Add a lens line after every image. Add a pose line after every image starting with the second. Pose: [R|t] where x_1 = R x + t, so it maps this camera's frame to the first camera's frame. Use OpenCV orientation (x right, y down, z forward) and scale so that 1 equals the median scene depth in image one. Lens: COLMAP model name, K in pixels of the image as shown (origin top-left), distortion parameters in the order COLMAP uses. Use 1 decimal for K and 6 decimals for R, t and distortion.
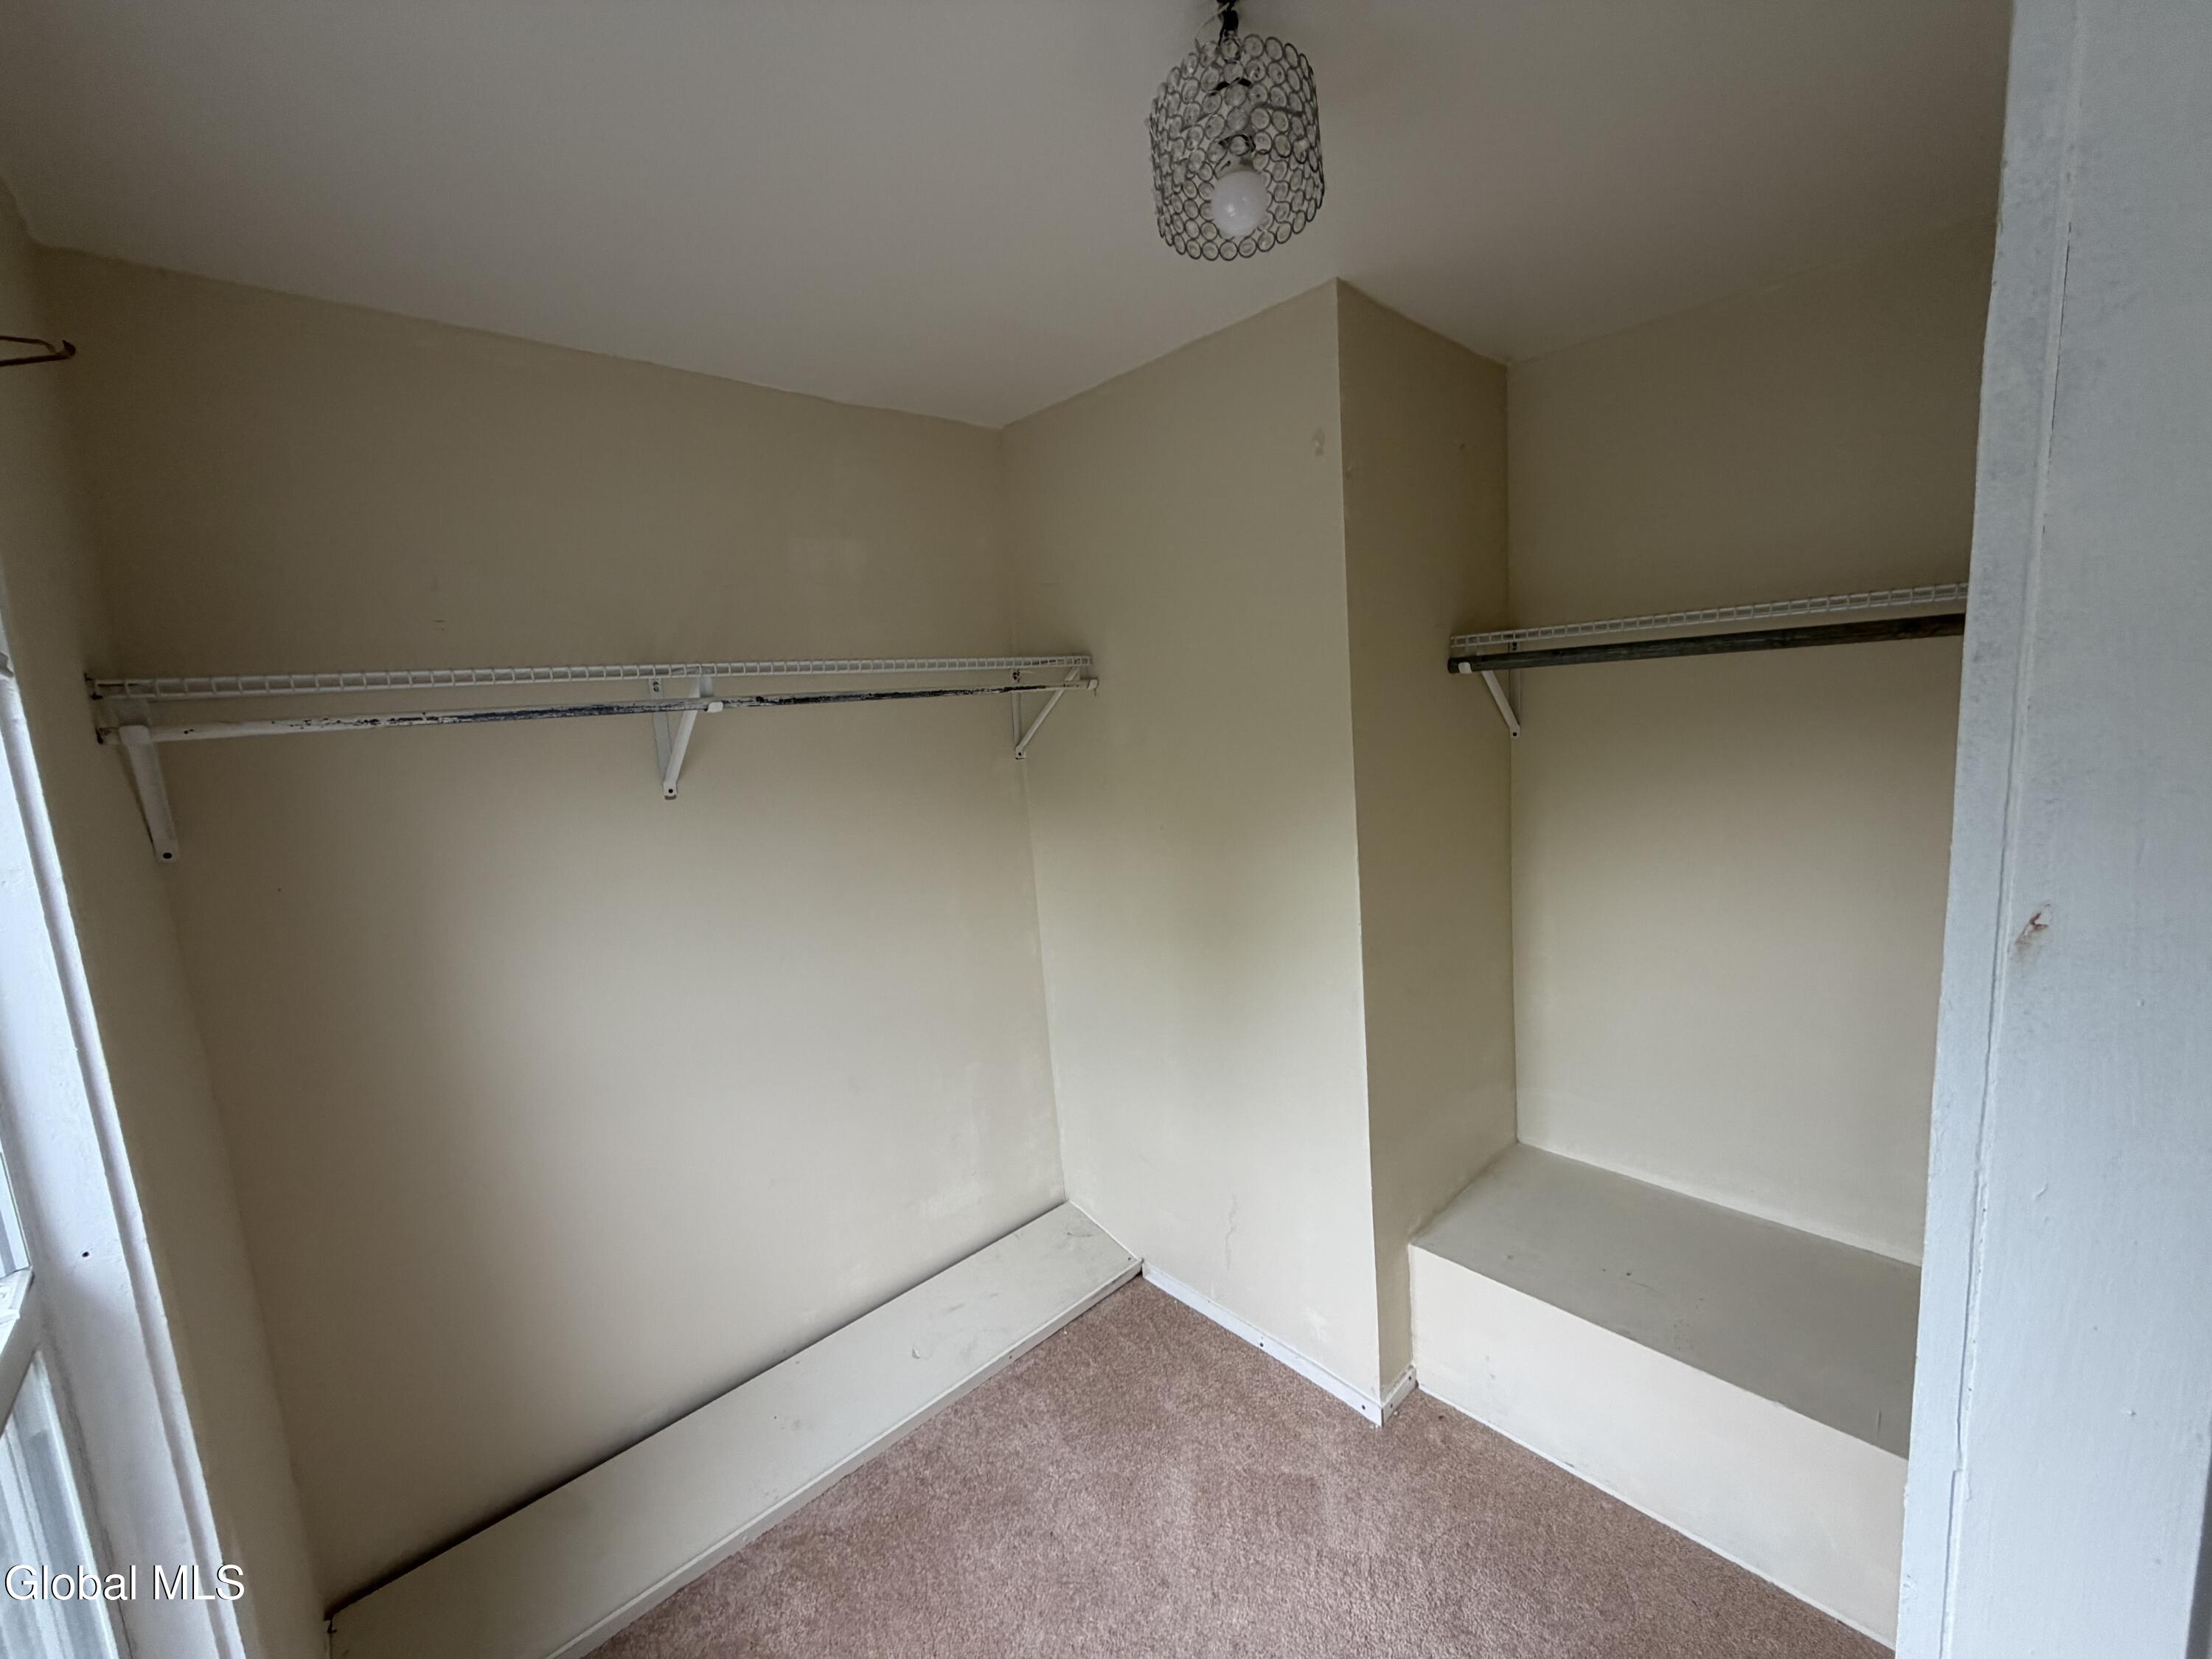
lens RADIAL K [[899.3, 0, 1111.5], [0, 899.3, 836.0], [0, 0, 1]] dist [0.000911, 0.000067]
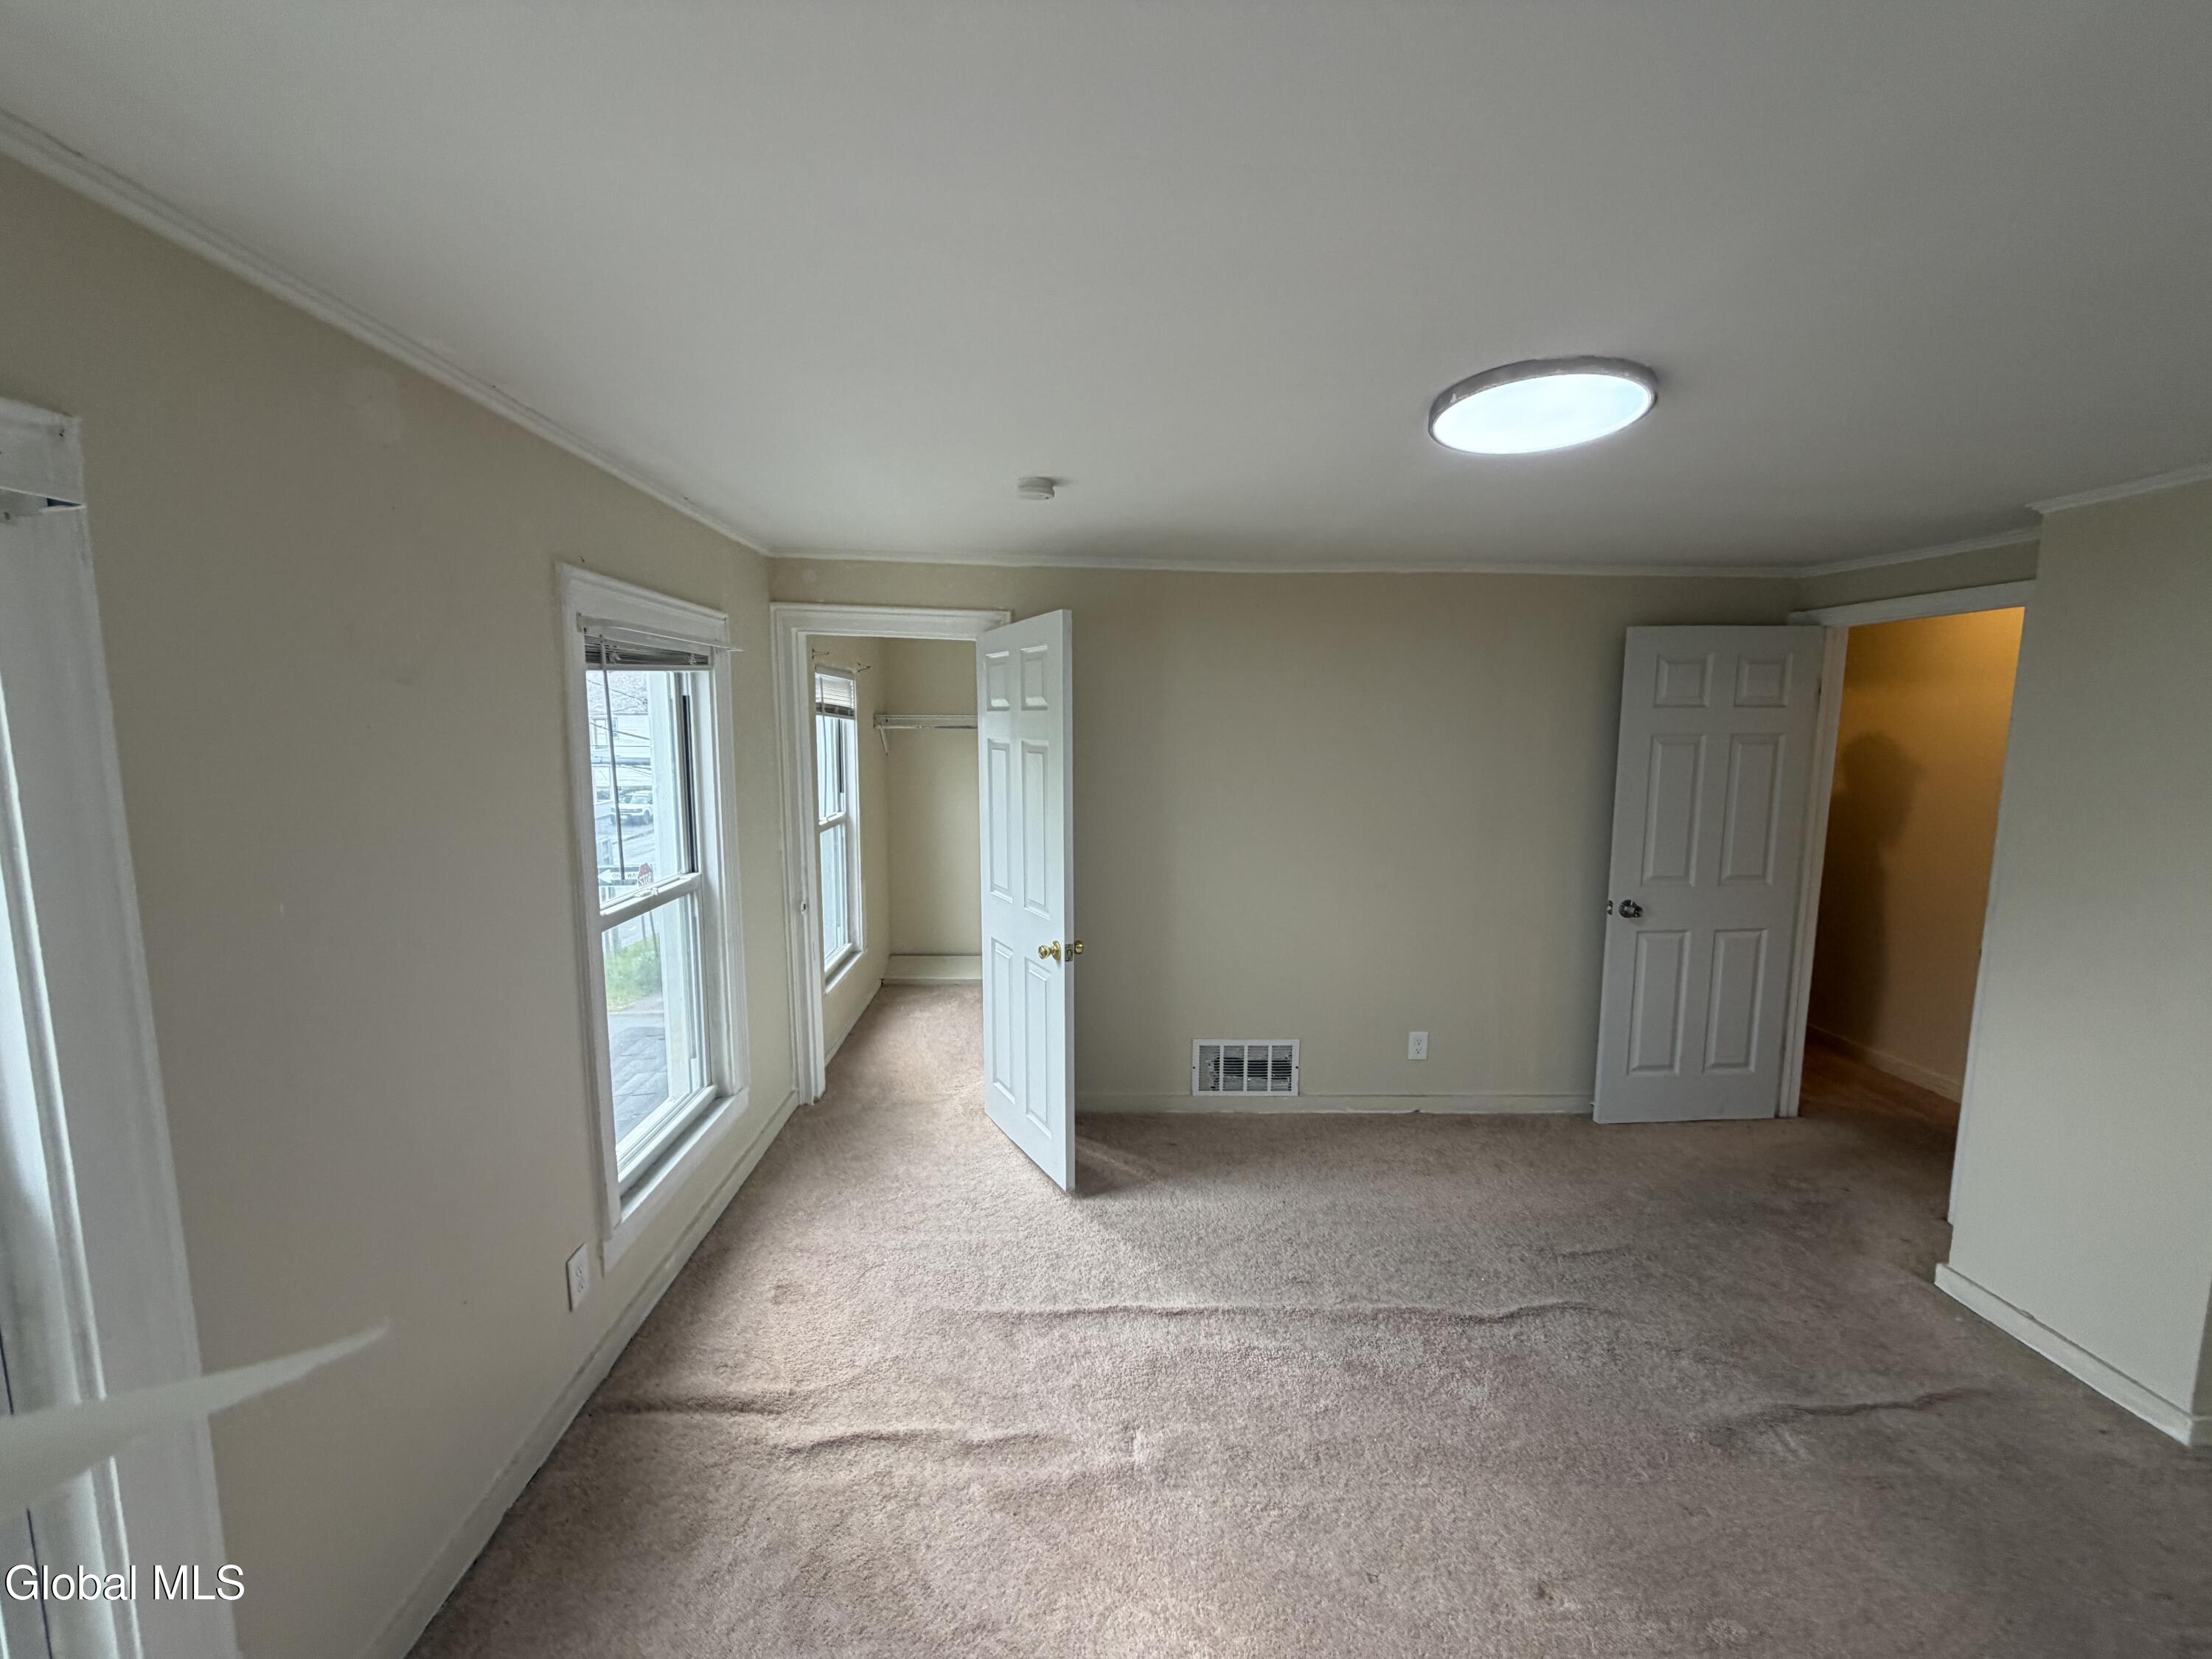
lens RADIAL K [[899.3, 0, 1111.5], [0, 899.3, 836.0], [0, 0, 1]] dist [0.000911, 0.000067]
pose [[0.755471, 0.142910, -0.639406, 2.048179], [-0.154652, 0.987241, 0.037928, 0.062582], [0.636668, 0.070232, 0.767933, -1.277469]]
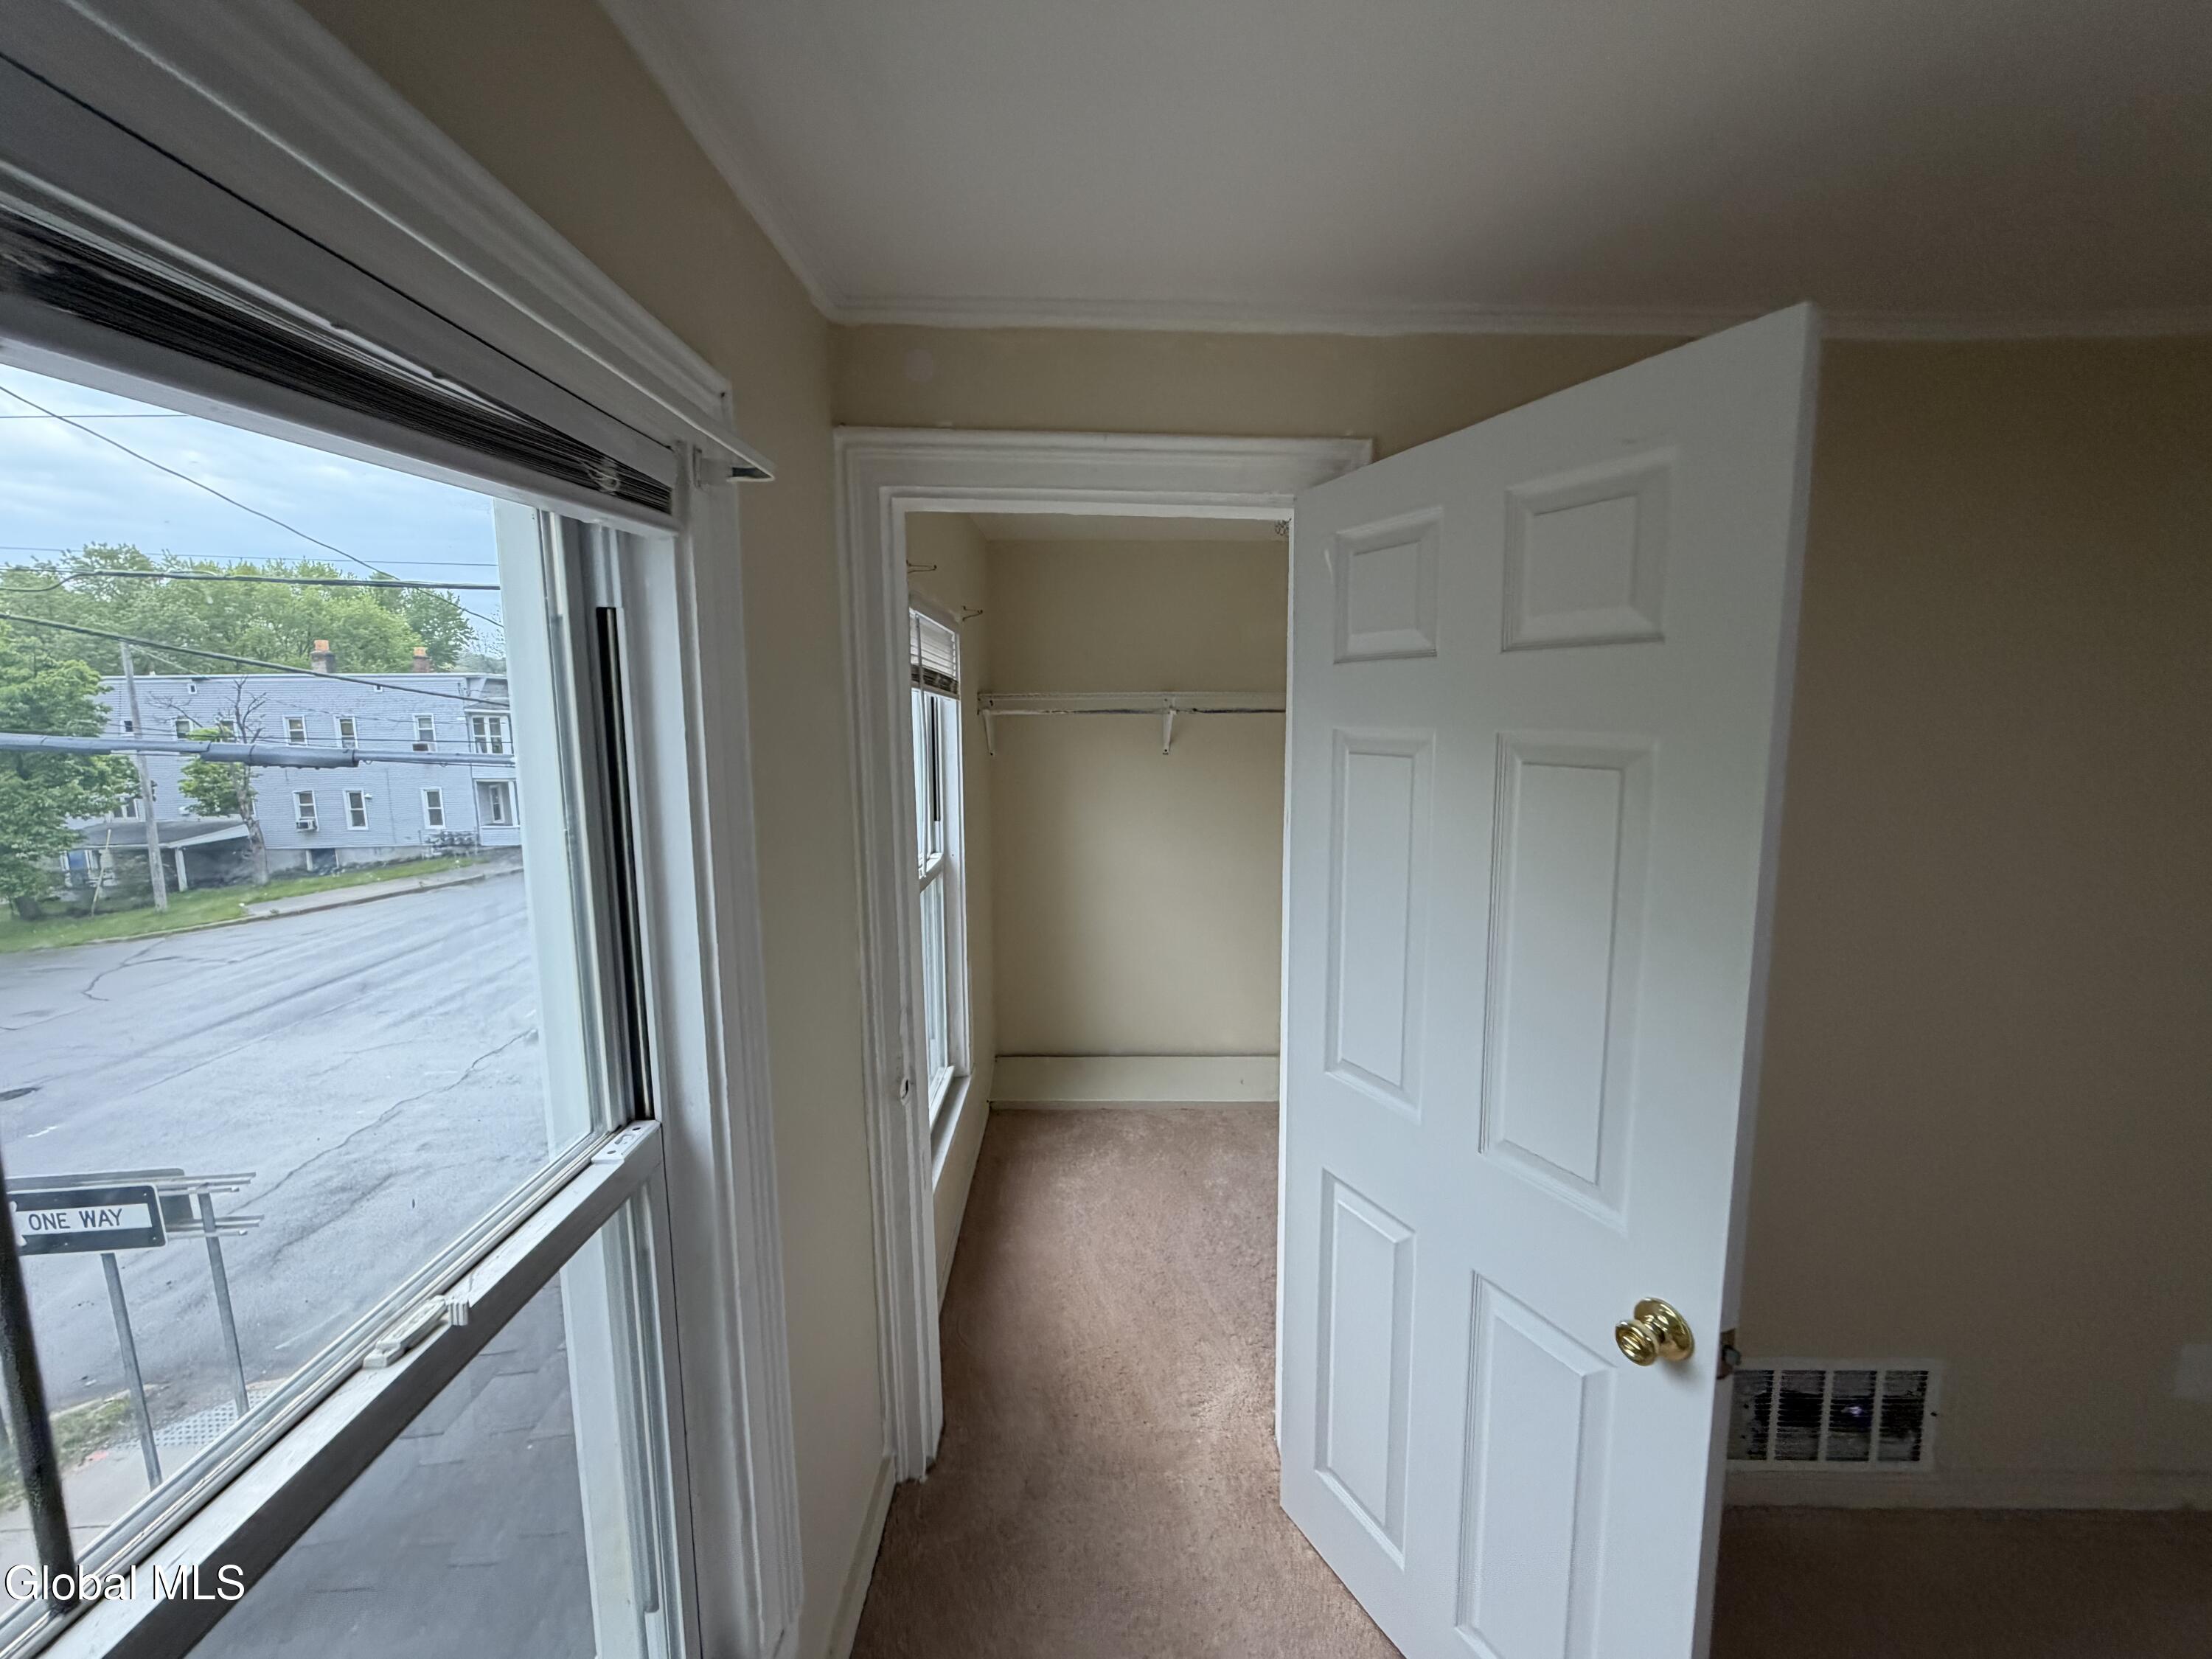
lens RADIAL K [[887.2, 0, 1106.0], [0, 887.2, 829.5], [0, 0, 1]] dist [-0.001513, -0.000051]
pose [[0.735916, 0.140531, -0.662329, 0.890280], [-0.145397, 0.988202, 0.048123, 0.055016], [0.661278, 0.060886, 0.747666, -0.679666]]
